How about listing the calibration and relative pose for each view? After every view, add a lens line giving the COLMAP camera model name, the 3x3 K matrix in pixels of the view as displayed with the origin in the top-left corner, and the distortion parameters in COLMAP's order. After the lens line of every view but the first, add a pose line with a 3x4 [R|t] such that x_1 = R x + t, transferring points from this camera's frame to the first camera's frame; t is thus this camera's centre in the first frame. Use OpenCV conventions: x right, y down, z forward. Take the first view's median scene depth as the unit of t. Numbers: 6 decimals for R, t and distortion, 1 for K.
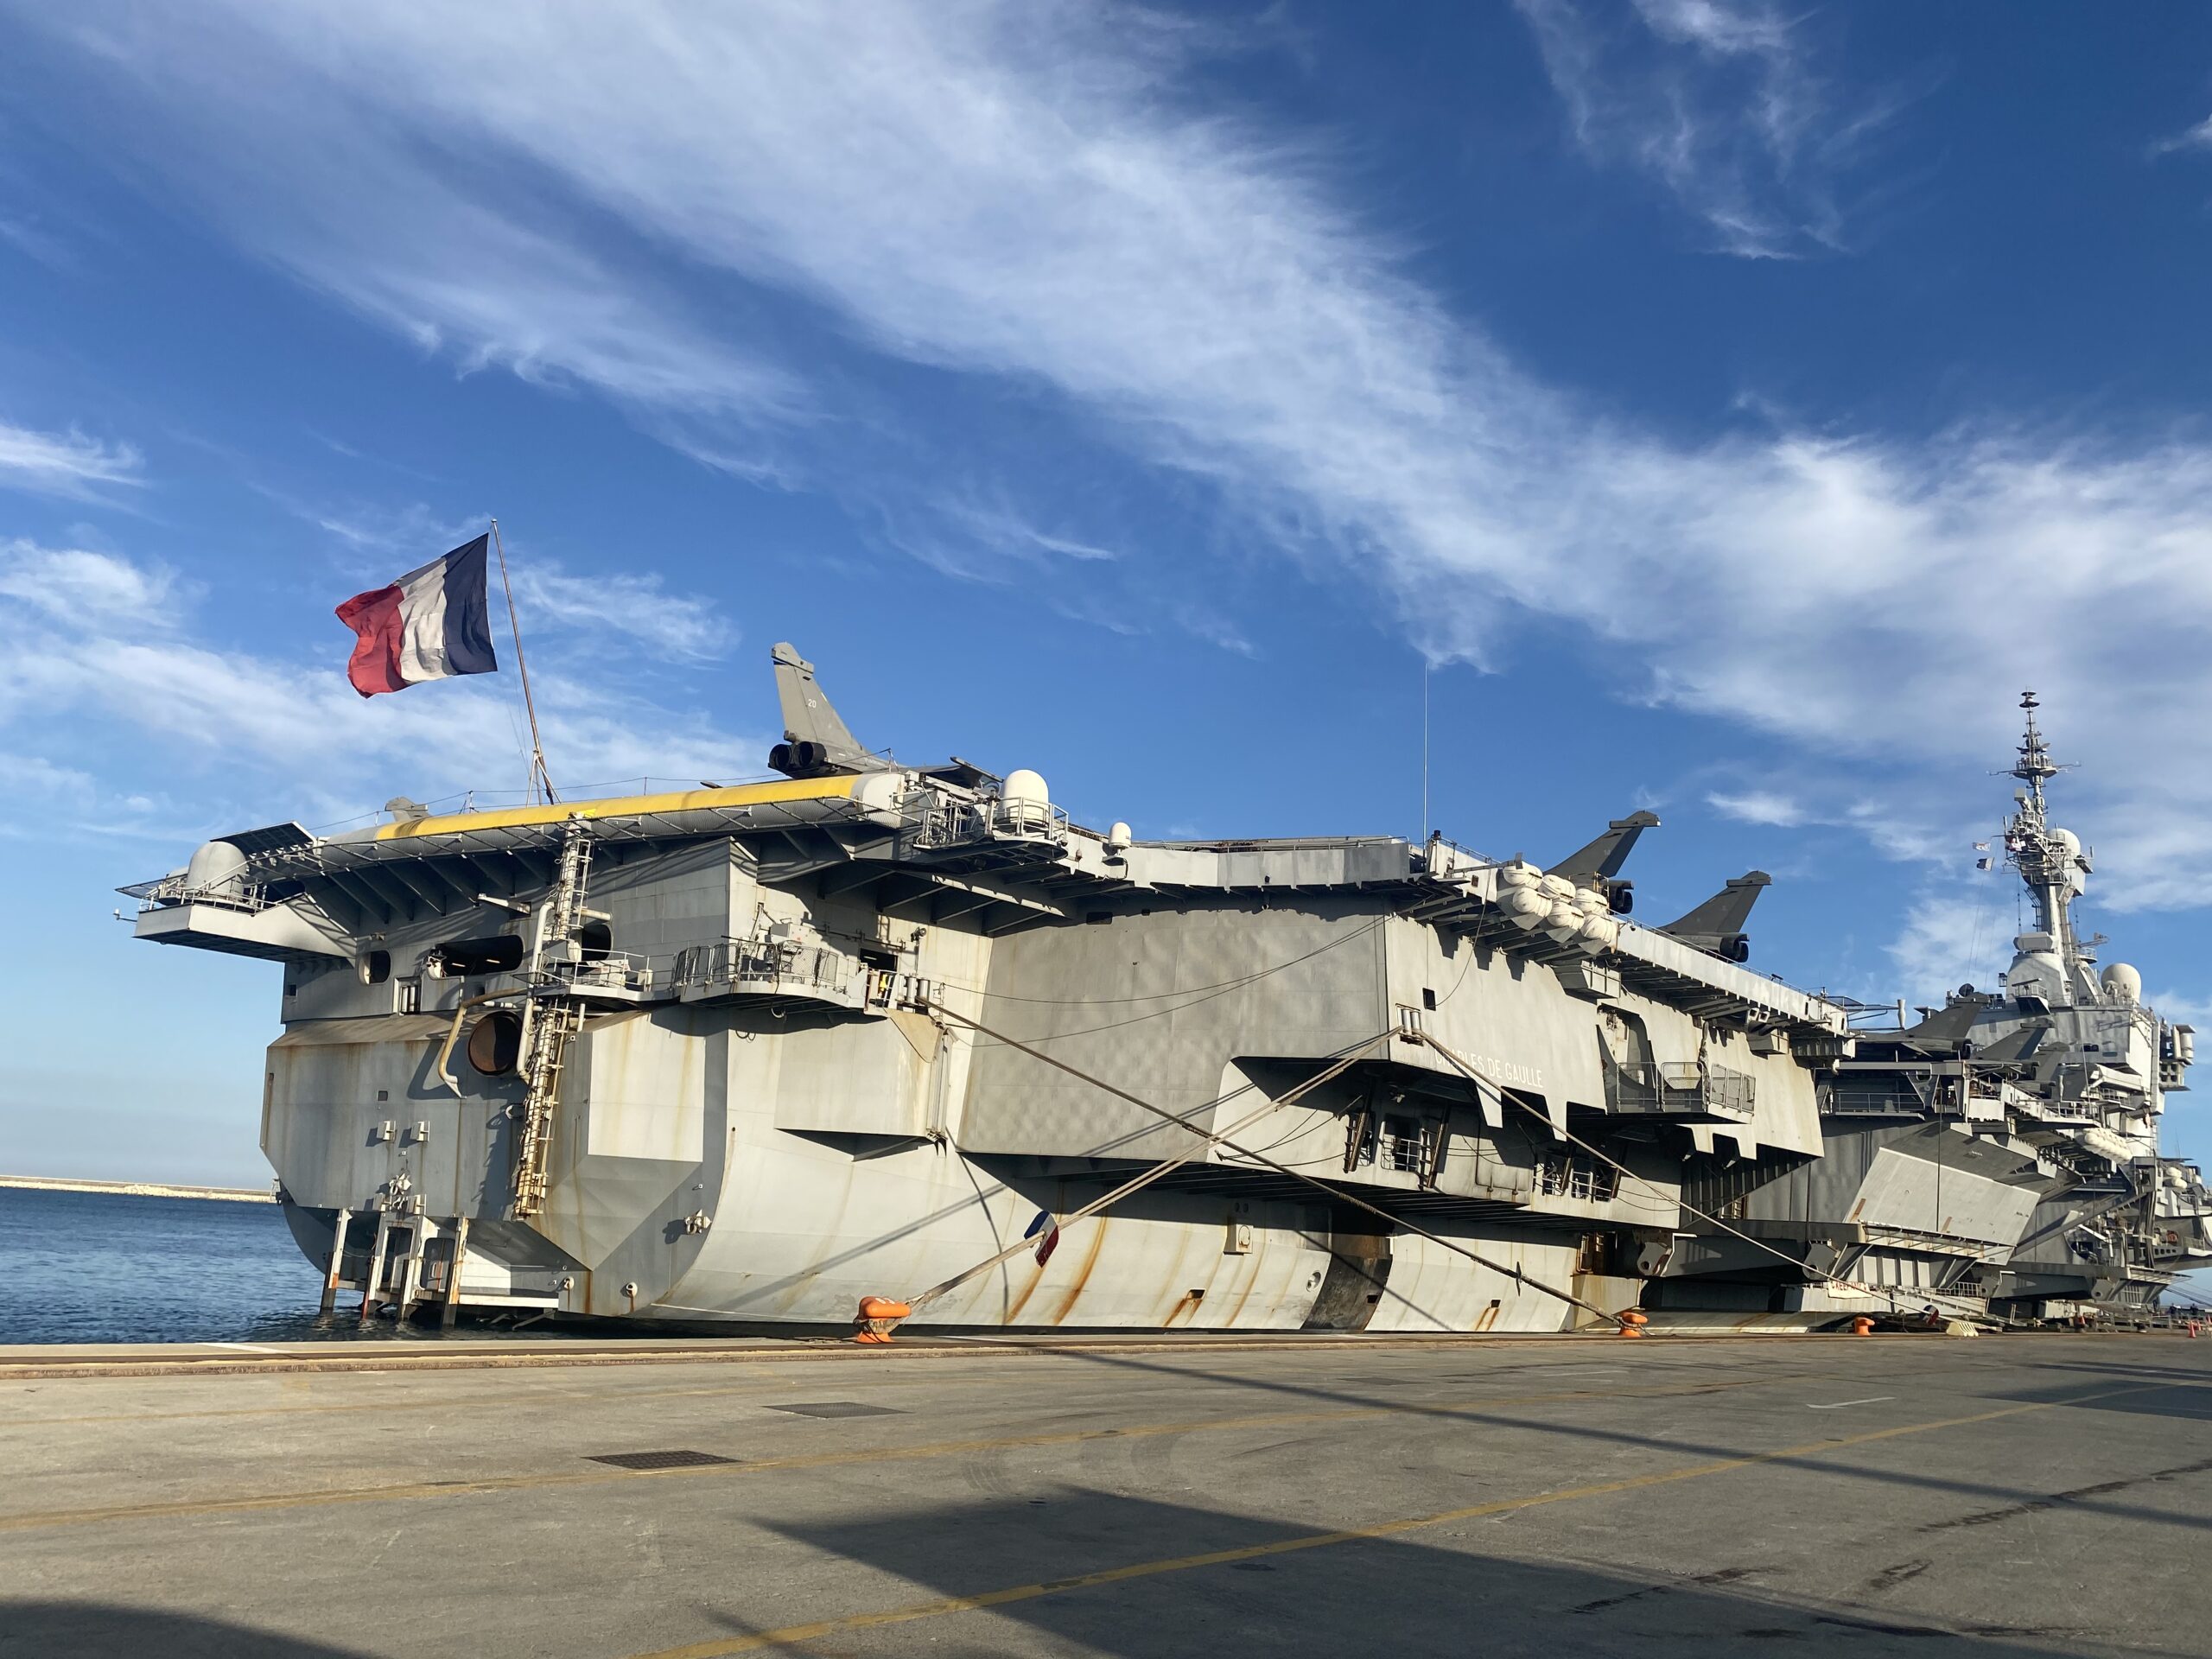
lens RADIAL K [[1593.4, 0, 1106.0], [0, 1593.4, 829.5], [0, 0, 1]] dist [0.126056, -0.133332]
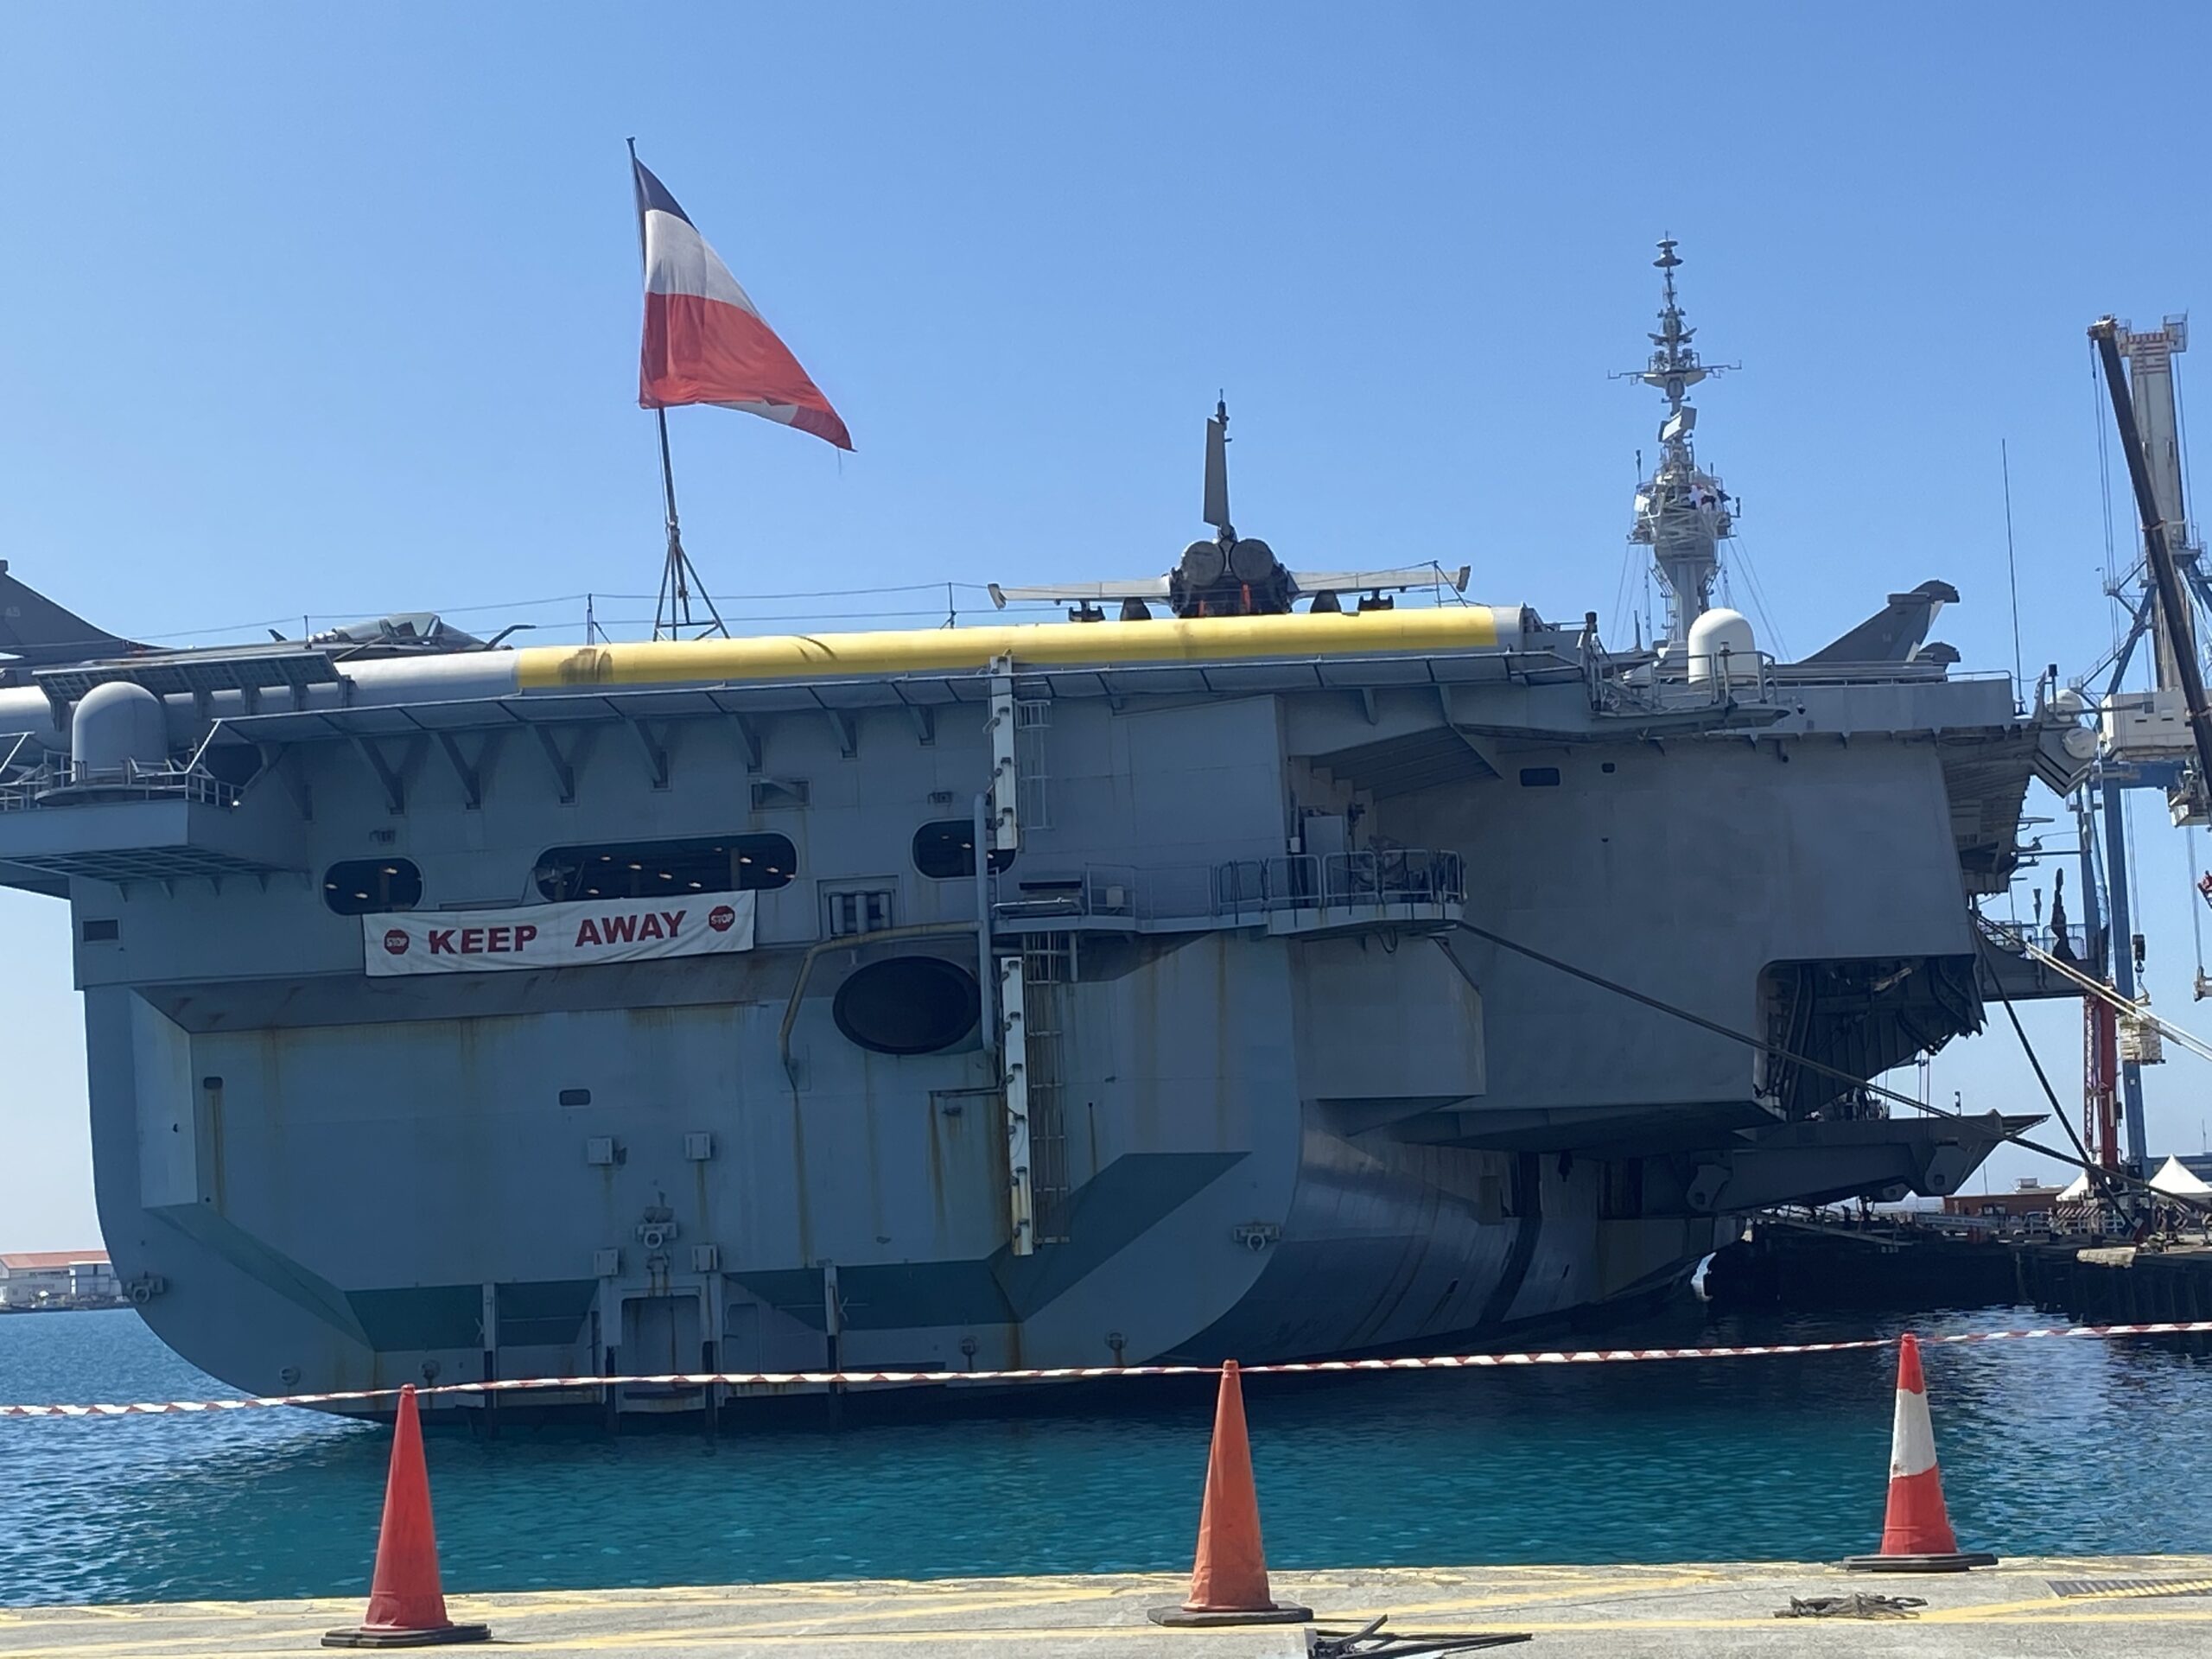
lens RADIAL K [[3543.0, 0, 1116.4], [0, 3543.0, 766.4], [0, 0, 1]] dist [0.100352, 0.306964]
pose [[0.877160, -0.035764, 0.478864, -0.912477], [-0.020321, 0.993565, 0.111426, -0.118059], [-0.479767, -0.107470, 0.870789, -0.275204]]
